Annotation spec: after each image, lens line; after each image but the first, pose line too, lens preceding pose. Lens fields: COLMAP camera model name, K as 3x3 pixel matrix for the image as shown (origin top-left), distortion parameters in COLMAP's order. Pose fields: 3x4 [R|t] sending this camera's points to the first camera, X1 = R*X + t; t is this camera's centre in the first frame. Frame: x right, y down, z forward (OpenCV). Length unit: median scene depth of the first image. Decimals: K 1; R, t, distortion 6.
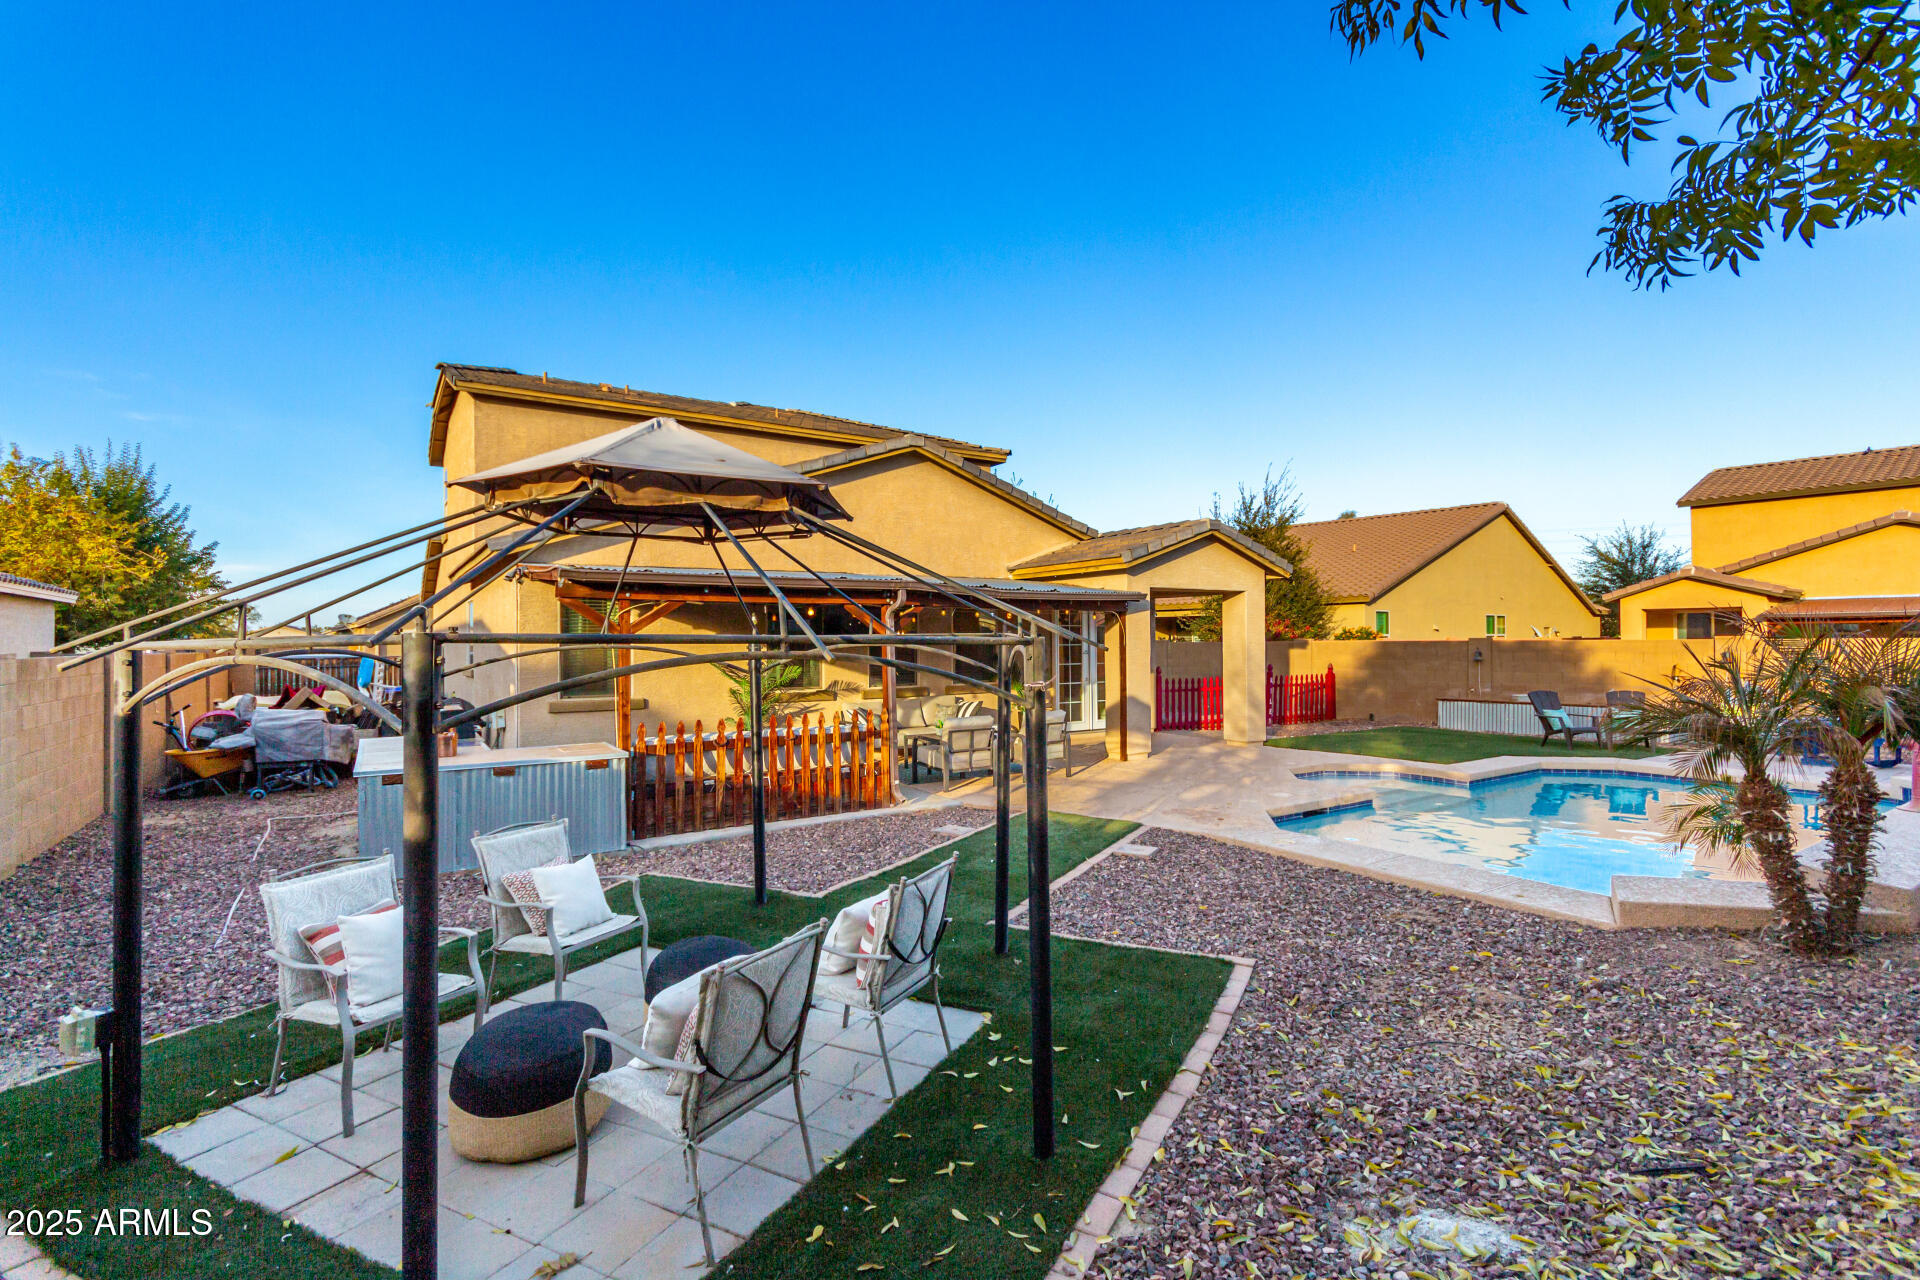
lens RADIAL K [[908.9, 0, 951.6], [0, 908.9, 640.9], [0, 0, 1]] dist [-0.002295, 0.000047]
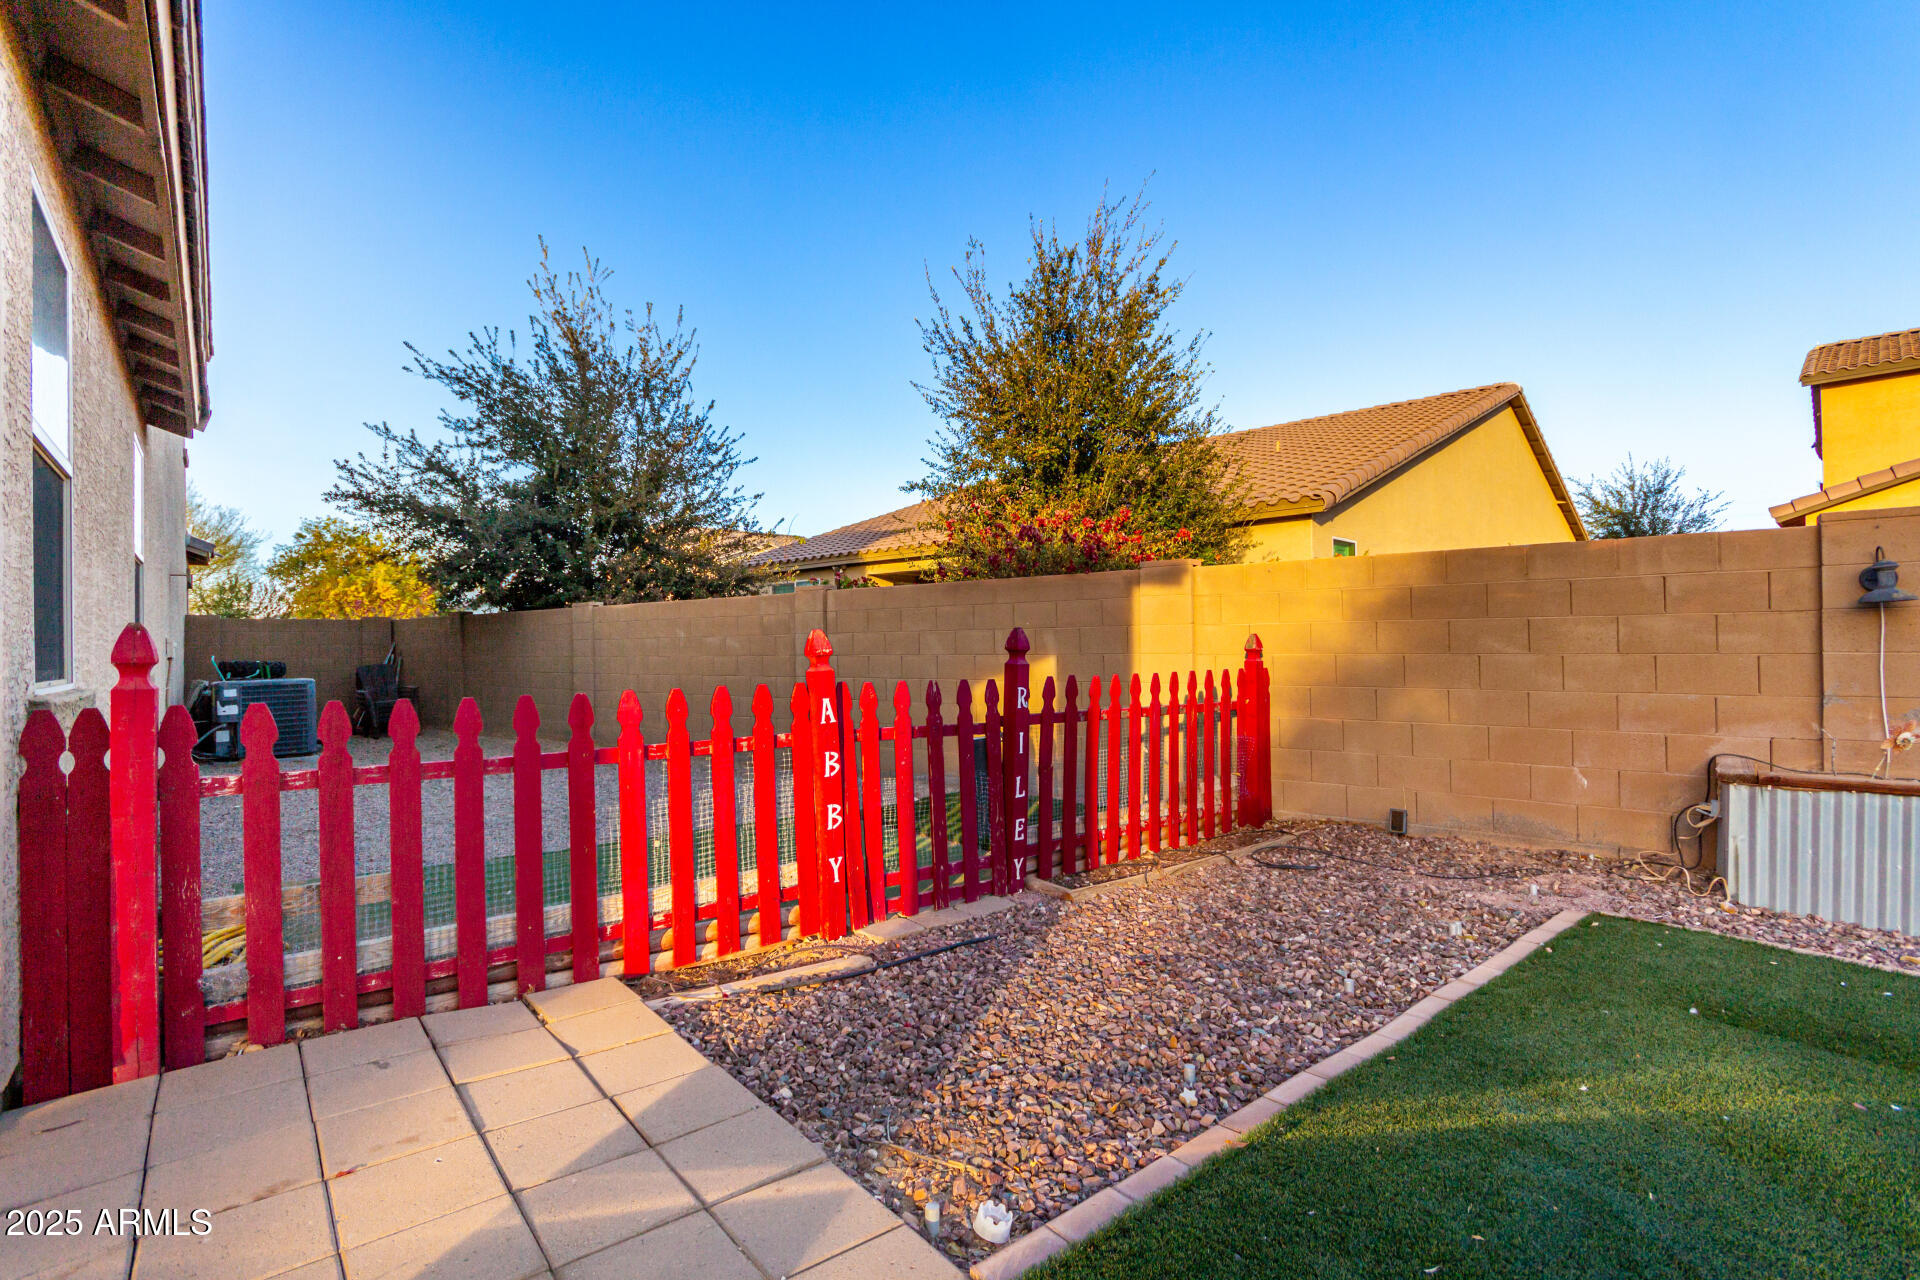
lens RADIAL K [[908.9, 0, 966.6], [0, 908.9, 641.9], [0, 0, 1]] dist [-0.002295, 0.000047]
pose [[0.993517, -0.000340, 0.113687, 0.242578], [-0.000006, 0.999995, 0.003042, 0.021935], [-0.113688, -0.003023, 0.993512, 0.599765]]
